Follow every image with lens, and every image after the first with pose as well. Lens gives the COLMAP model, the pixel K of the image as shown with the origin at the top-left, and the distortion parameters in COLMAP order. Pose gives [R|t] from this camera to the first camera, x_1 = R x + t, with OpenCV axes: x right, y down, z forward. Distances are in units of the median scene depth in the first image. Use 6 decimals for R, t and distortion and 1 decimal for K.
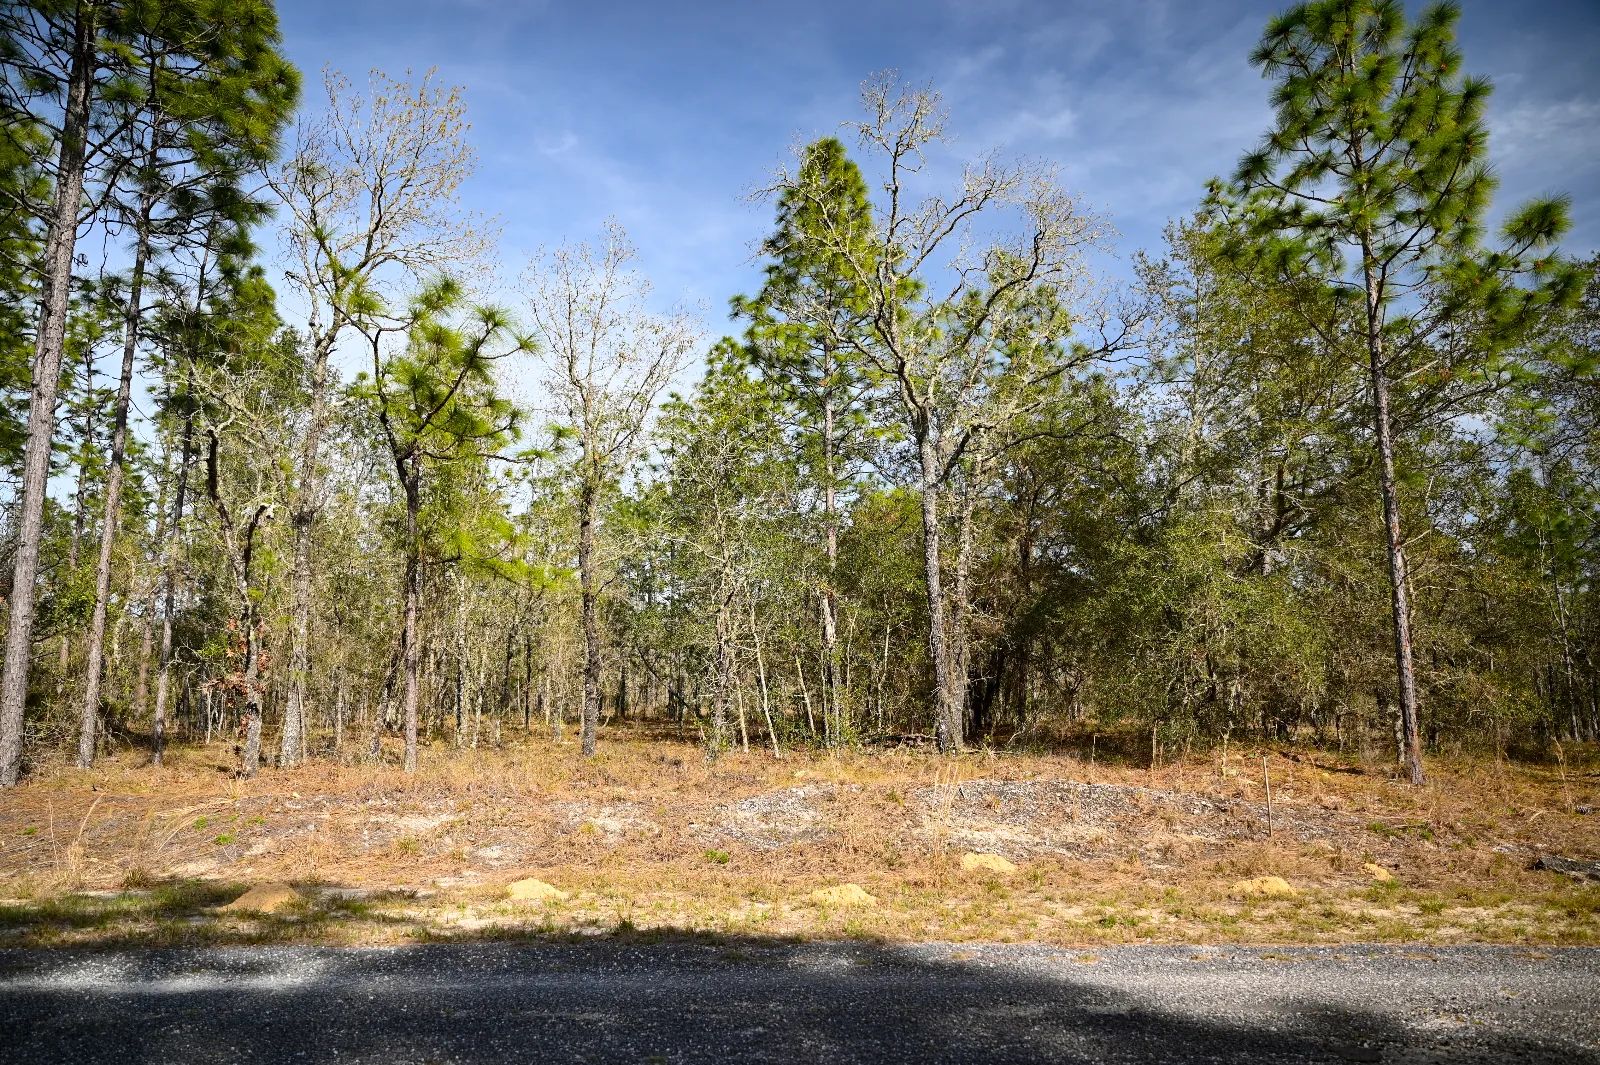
lens RADIAL K [[1074.8, 0, 794.0], [0, 1074.8, 536.3], [0, 0, 1]] dist [-0.002855, -0.001106]
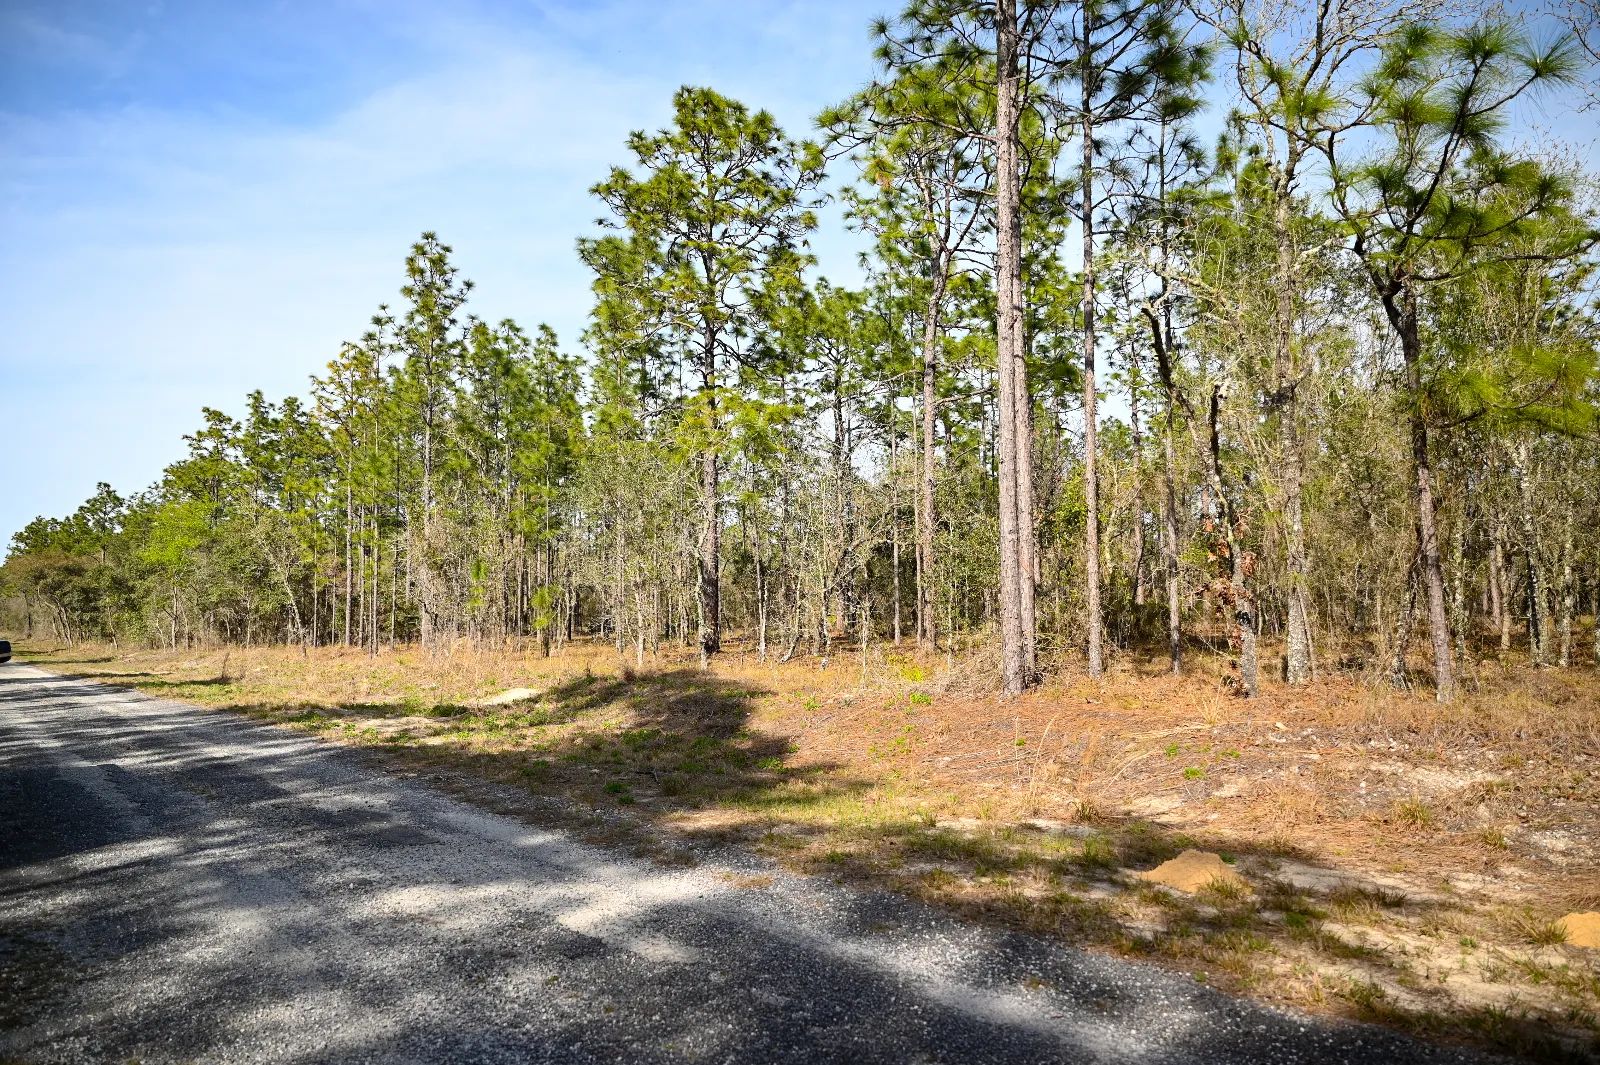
lens RADIAL K [[1074.8, 0, 794.0], [0, 1074.8, 536.3], [0, 0, 1]] dist [-0.002855, -0.001106]
pose [[0.594837, -0.059301, -0.801656, -0.014998], [0.133862, 0.990658, 0.026044, 0.022263], [0.792622, -0.122803, 0.597218, 0.197235]]
